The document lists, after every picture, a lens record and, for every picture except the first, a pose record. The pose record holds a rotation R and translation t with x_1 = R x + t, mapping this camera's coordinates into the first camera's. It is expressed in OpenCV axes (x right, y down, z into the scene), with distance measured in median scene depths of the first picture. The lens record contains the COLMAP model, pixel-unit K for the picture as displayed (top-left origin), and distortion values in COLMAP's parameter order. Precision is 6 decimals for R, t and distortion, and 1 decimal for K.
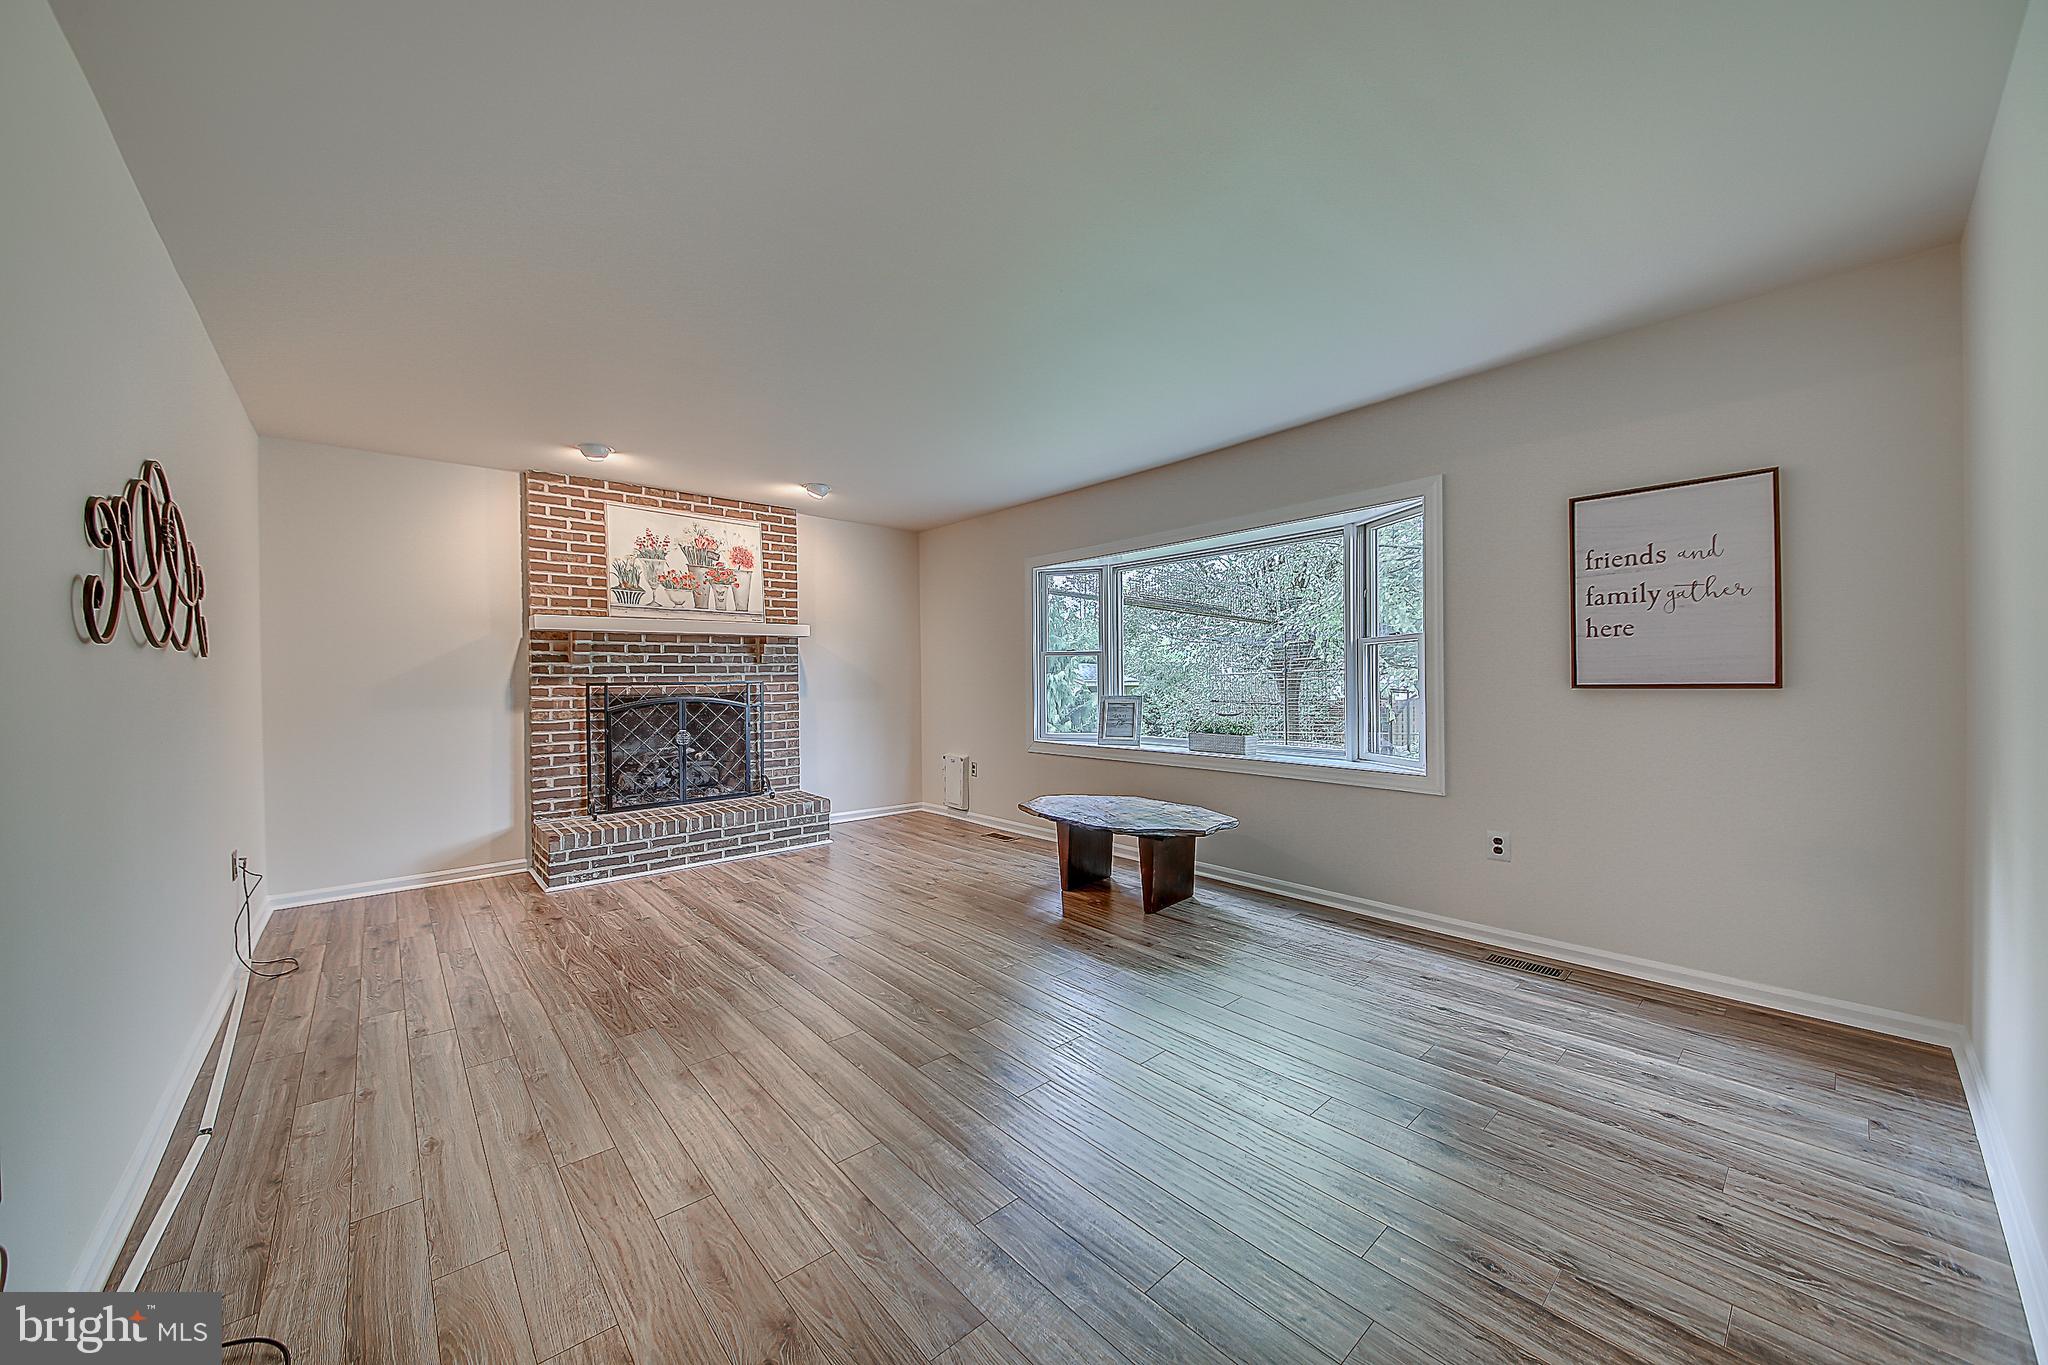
lens RADIAL K [[743.7, 0, 1060.2], [0, 743.7, 683.3], [0, 0, 1]] dist [0.024468, -0.007218]
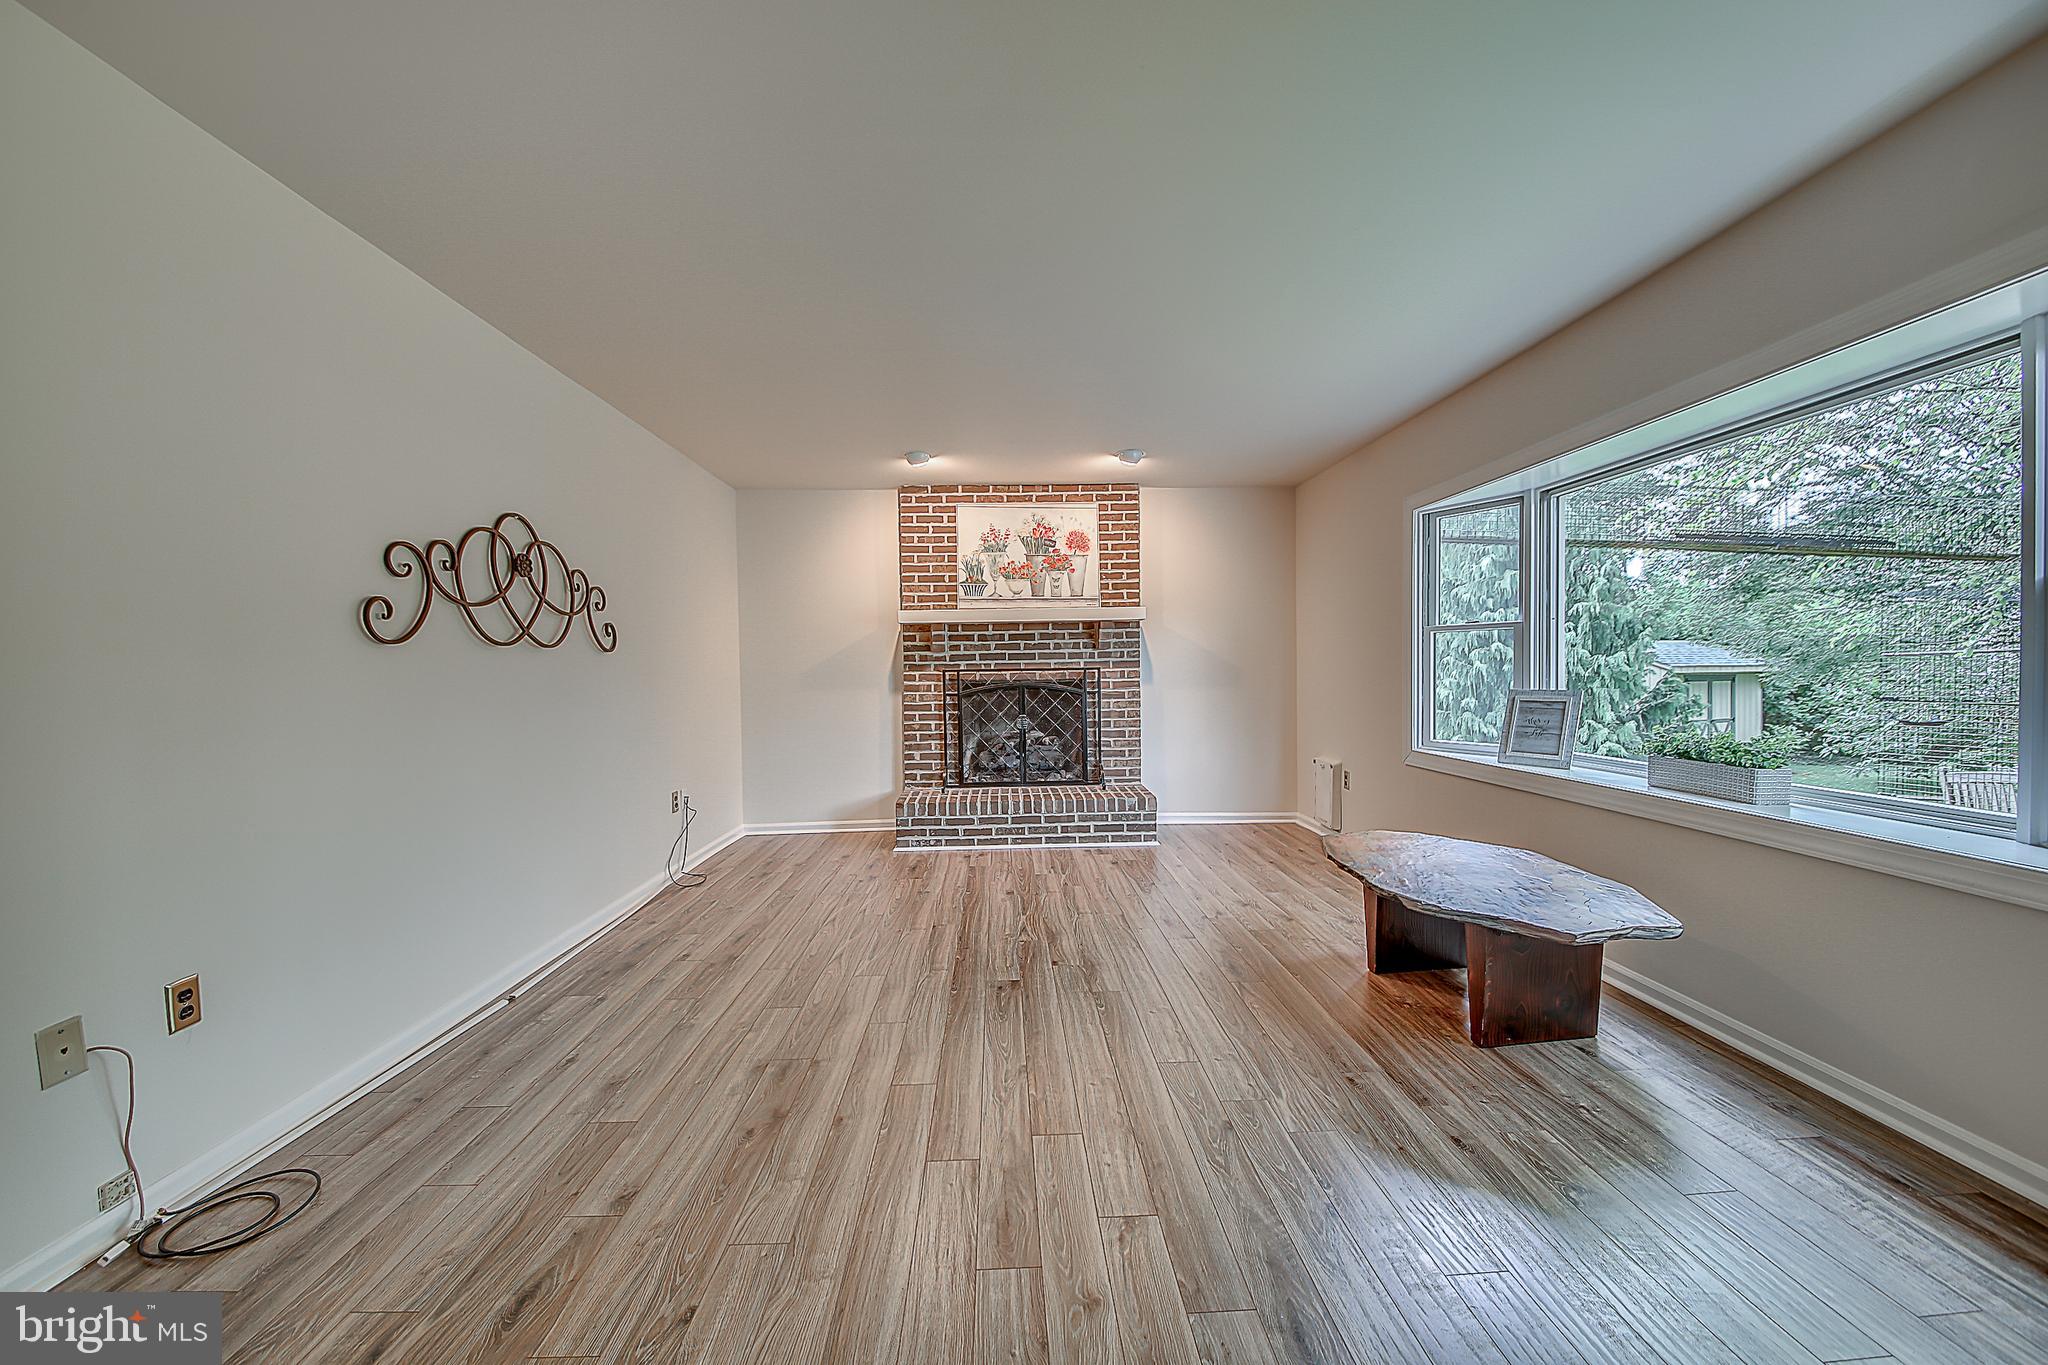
lens RADIAL K [[743.7, 0, 1060.2], [0, 743.7, 683.3], [0, 0, 1]] dist [0.024468, -0.007218]
pose [[0.750658, 0.013849, -0.660545, 0.218051], [0.000396, 0.999771, 0.021410, -0.003349], [0.660690, -0.016333, 0.750481, 0.263530]]
